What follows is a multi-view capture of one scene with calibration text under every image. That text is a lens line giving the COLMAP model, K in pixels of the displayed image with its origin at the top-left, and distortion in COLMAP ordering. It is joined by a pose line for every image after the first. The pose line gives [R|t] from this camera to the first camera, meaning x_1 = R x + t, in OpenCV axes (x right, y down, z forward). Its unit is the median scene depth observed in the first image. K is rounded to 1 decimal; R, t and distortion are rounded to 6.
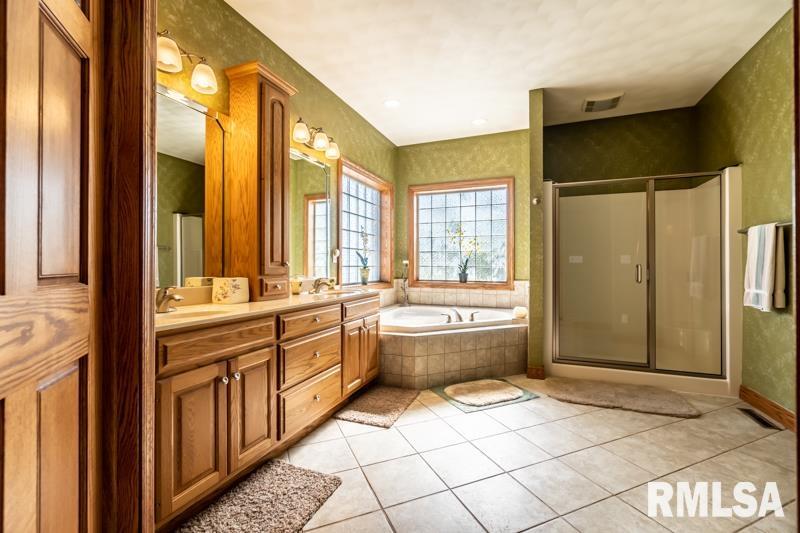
lens RADIAL K [[343.6, 0, 398.9], [0, 343.6, 264.1], [0, 0, 1]] dist [-0.010053, 0.001304]
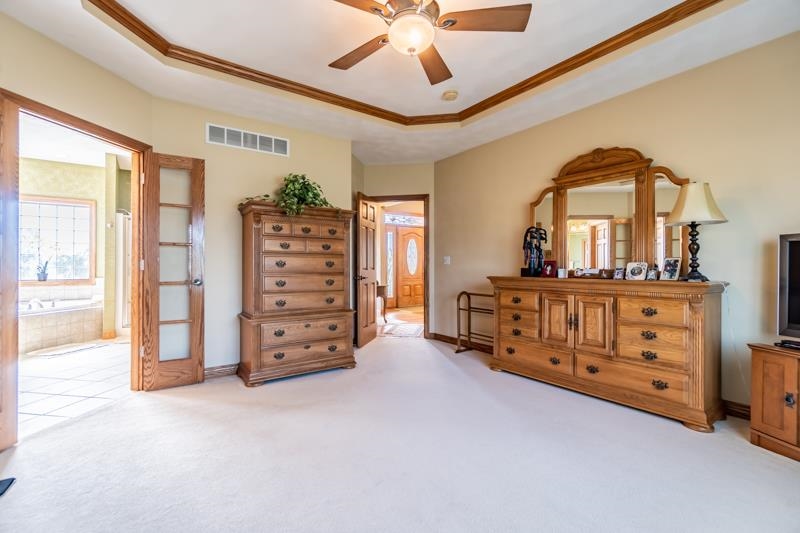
lens RADIAL K [[343.6, 0, 394.6], [0, 343.6, 263.3], [0, 0, 1]] dist [-0.010053, 0.001304]
pose [[0.537144, 0.004451, 0.843479, -0.153007], [-0.002059, 0.999990, -0.003966, -0.005471], [-0.843488, 0.000393, 0.537148, -0.664714]]
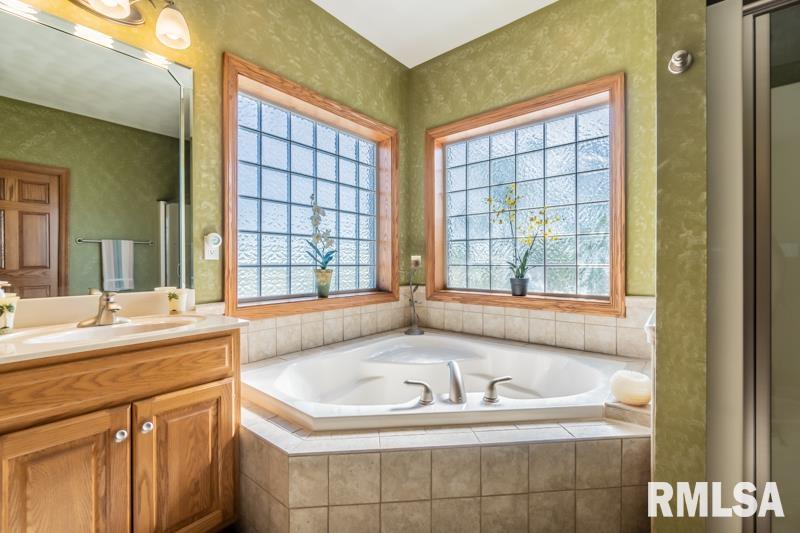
lens RADIAL K [[343.6, 0, 399.2], [0, 343.6, 263.6], [0, 0, 1]] dist [-0.010053, 0.001304]
pose [[0.949440, -0.001439, -0.313947, 0.180331], [0.003522, 0.999975, 0.006069, 0.000140], [0.313930, -0.006868, 0.949421, 0.442202]]
